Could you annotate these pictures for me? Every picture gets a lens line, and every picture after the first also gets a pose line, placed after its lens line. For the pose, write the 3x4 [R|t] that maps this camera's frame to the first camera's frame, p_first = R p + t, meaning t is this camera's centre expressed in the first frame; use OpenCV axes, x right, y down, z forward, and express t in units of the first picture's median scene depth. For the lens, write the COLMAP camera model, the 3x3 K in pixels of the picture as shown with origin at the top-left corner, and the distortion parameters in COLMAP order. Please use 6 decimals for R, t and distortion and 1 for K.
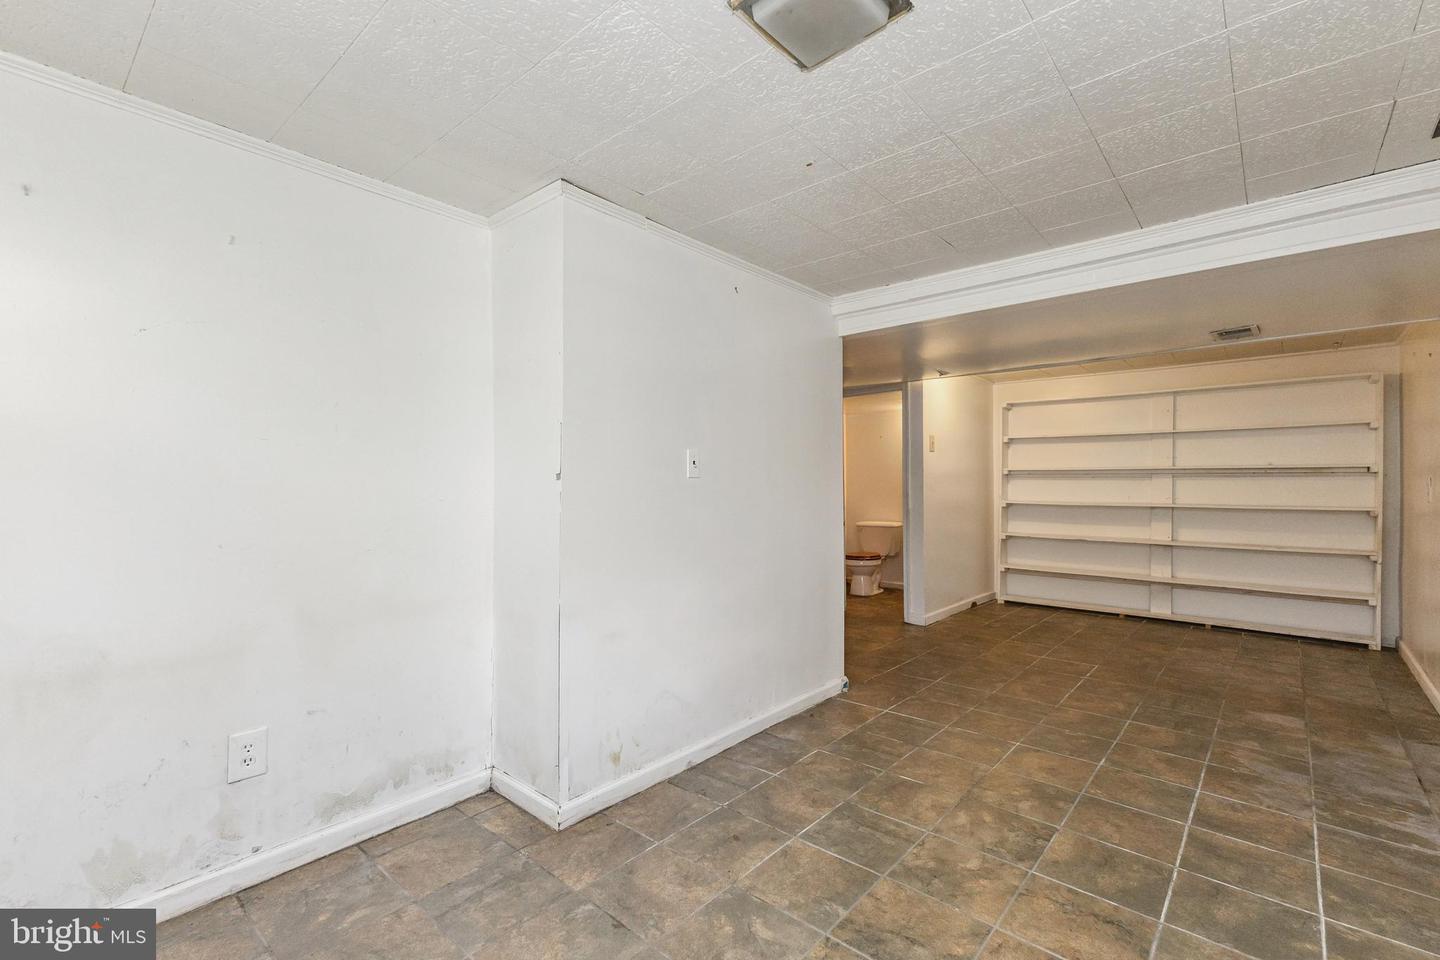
lens RADIAL K [[631.4, 0, 720.0], [0, 631.4, 480.0], [0, 0, 1]] dist [0.000987, 0.000188]
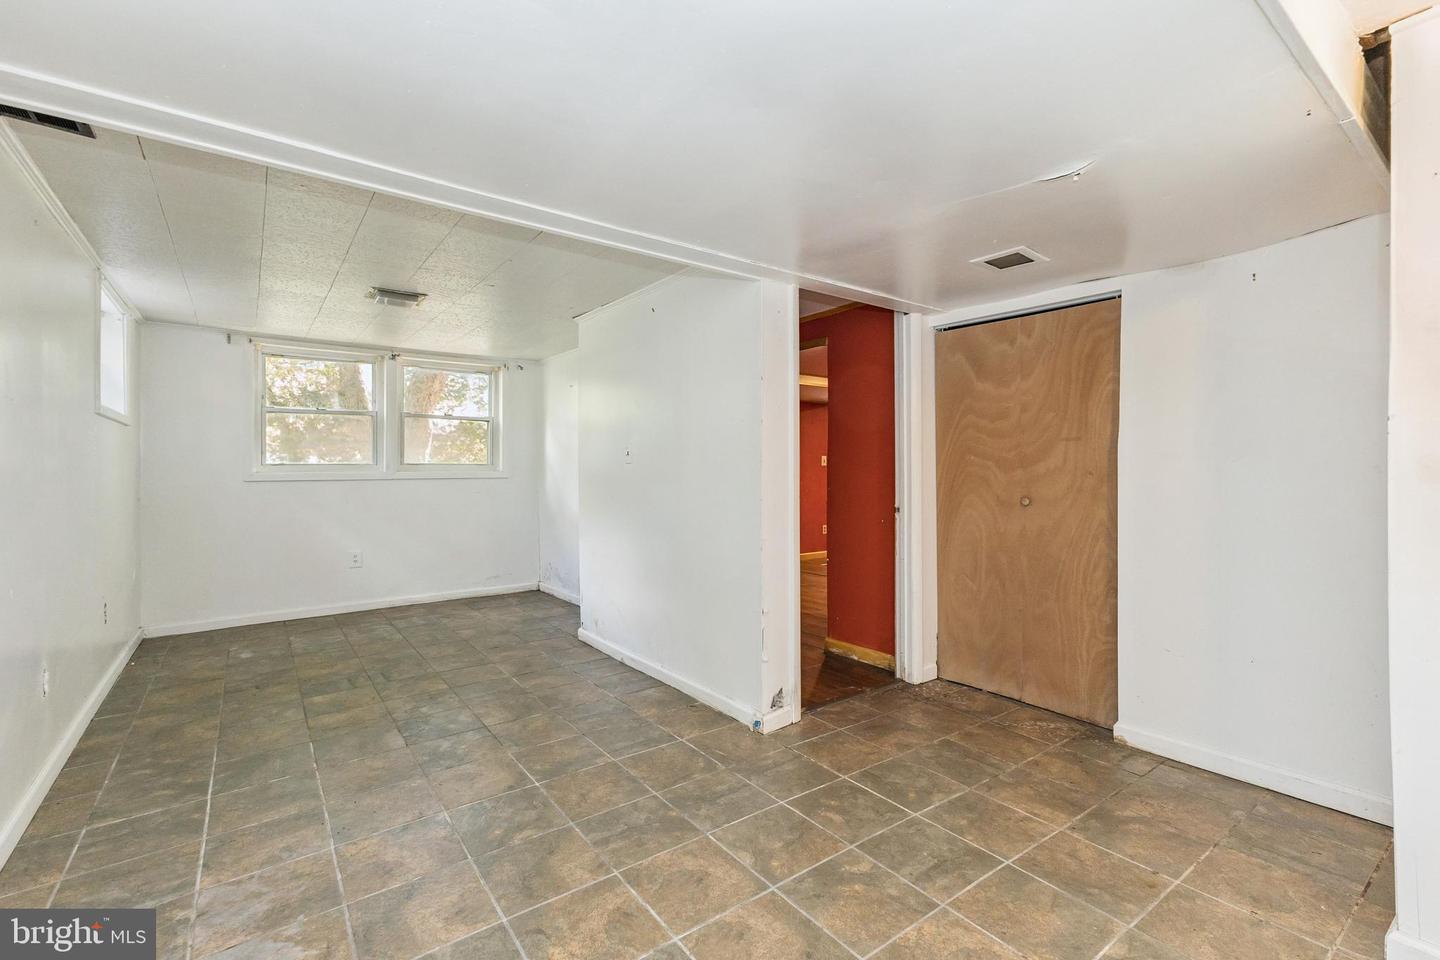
lens RADIAL K [[631.4, 0, 720.0], [0, 631.4, 480.0], [0, 0, 1]] dist [0.000987, 0.000188]
pose [[-0.205216, 0.021607, -0.978478, 1.274133], [0.007173, 0.999763, 0.020572, 0.006261], [0.978691, -0.002797, -0.205322, 1.466039]]
